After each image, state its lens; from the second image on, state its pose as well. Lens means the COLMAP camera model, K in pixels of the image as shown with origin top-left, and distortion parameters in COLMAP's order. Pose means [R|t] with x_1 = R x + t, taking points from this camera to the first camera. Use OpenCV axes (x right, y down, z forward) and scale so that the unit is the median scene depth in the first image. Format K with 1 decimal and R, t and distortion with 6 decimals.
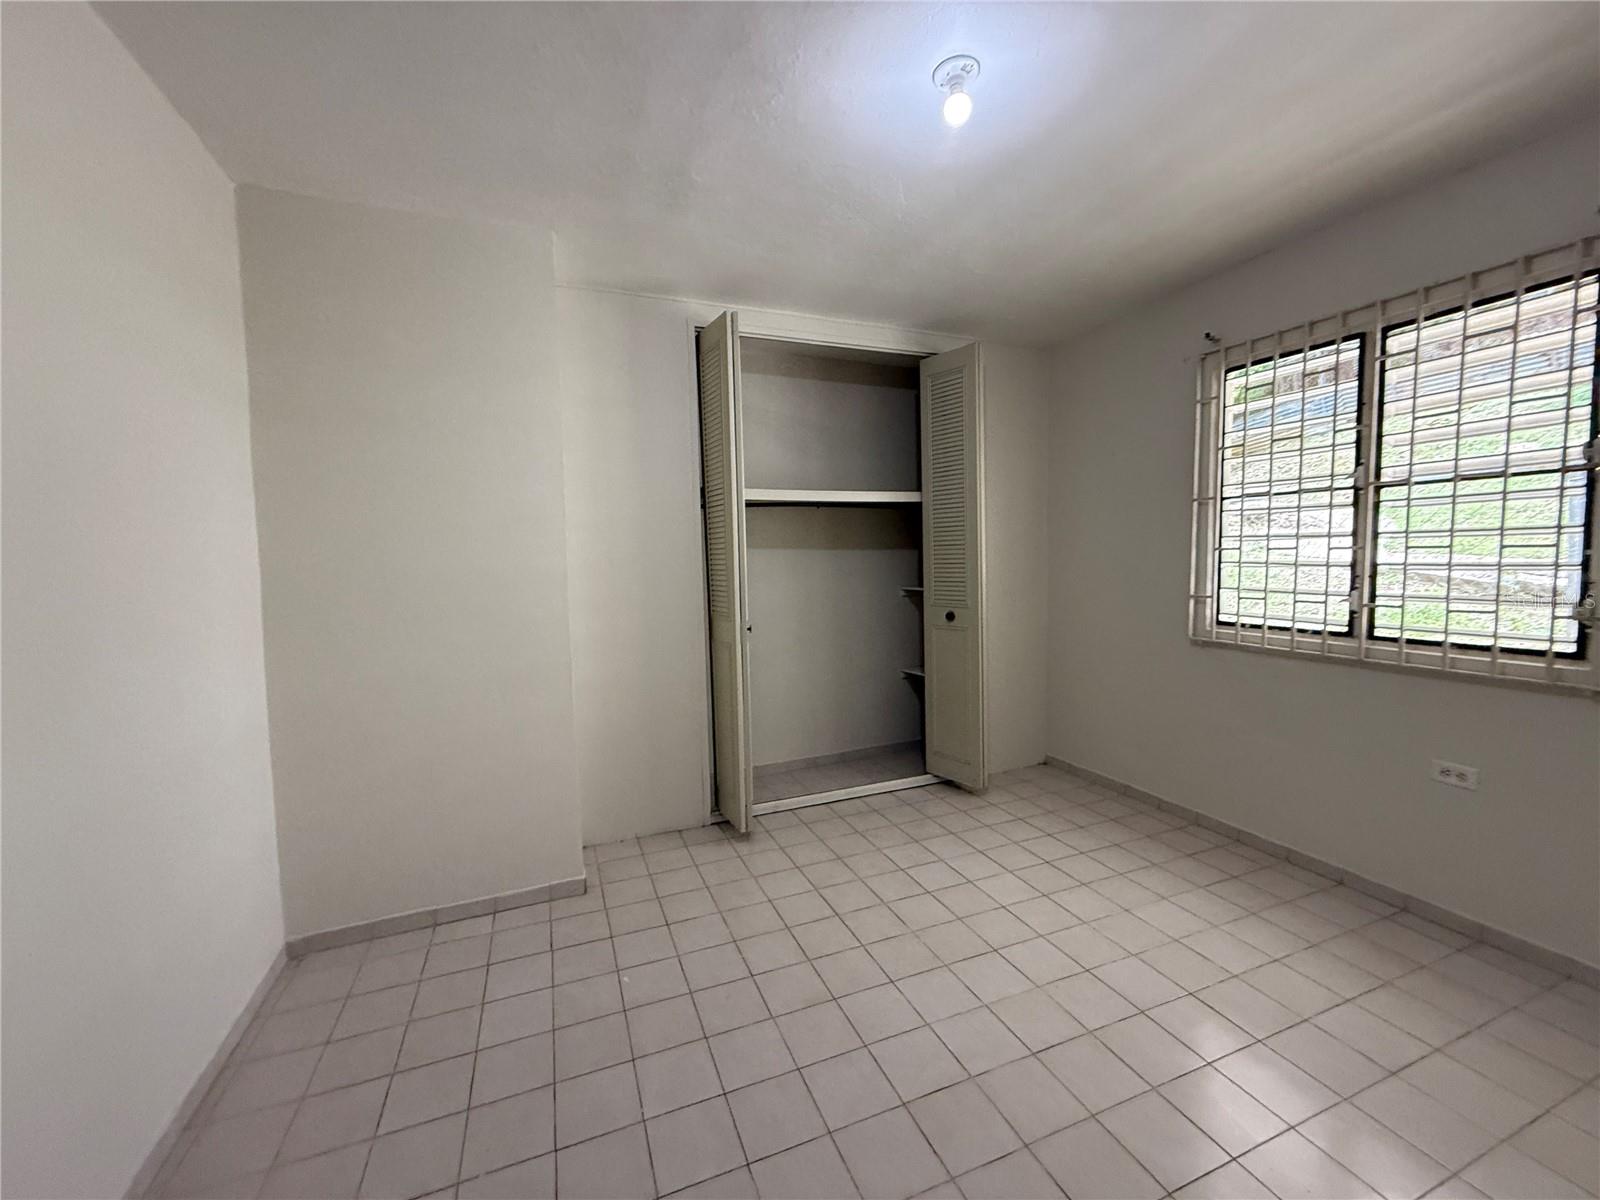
lens RADIAL K [[634.7, 0, 794.6], [0, 634.7, 594.5], [0, 0, 1]] dist [0.002371, -0.000383]
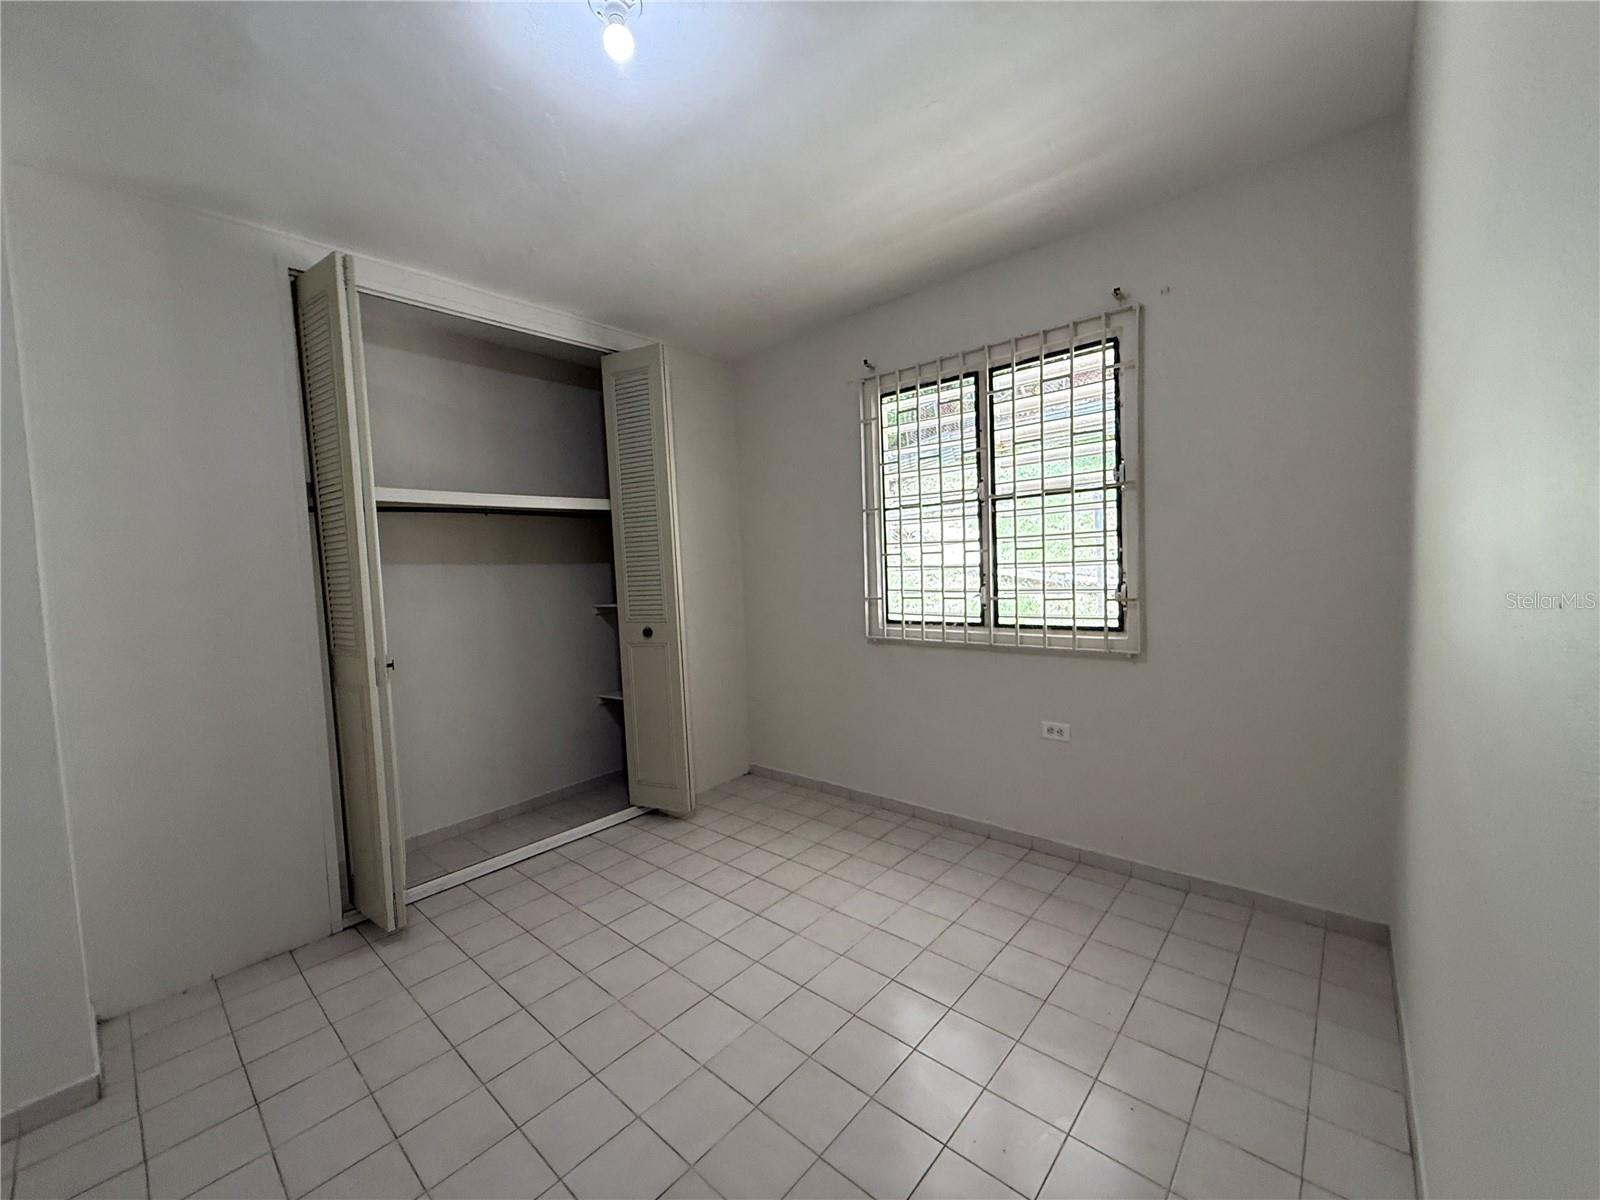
lens RADIAL K [[634.7, 0, 791.5], [0, 634.7, 594.4], [0, 0, 1]] dist [0.002371, -0.000383]
pose [[0.895641, -0.039735, 0.442998, 0.030190], [0.053929, 0.998355, -0.019484, 0.010229], [-0.441495, 0.041341, 0.896311, 0.086015]]
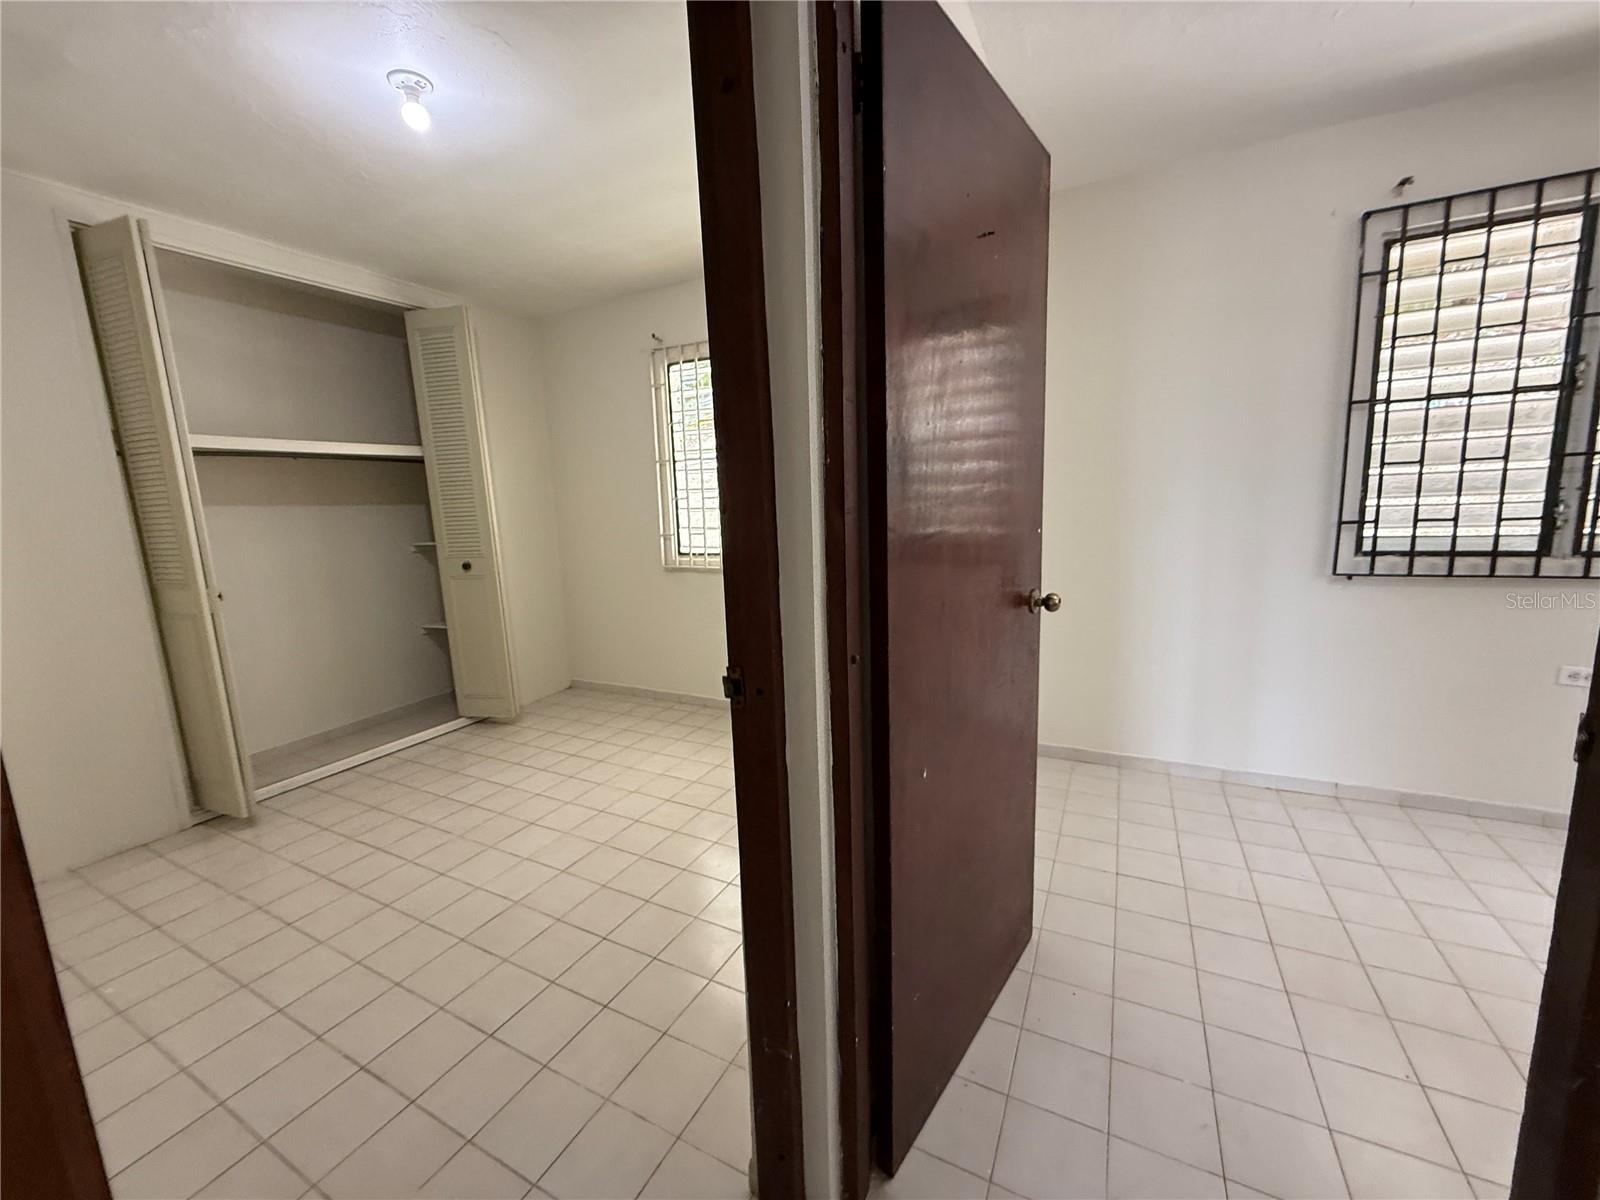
lens RADIAL K [[634.7, 0, 791.9], [0, 634.7, 598.0], [0, 0, 1]] dist [0.002371, -0.000383]
pose [[0.759086, -0.110467, 0.641549, -0.037877], [0.065207, 0.993443, 0.093905, 0.028527], [-0.647716, -0.029449, 0.761312, -0.208463]]
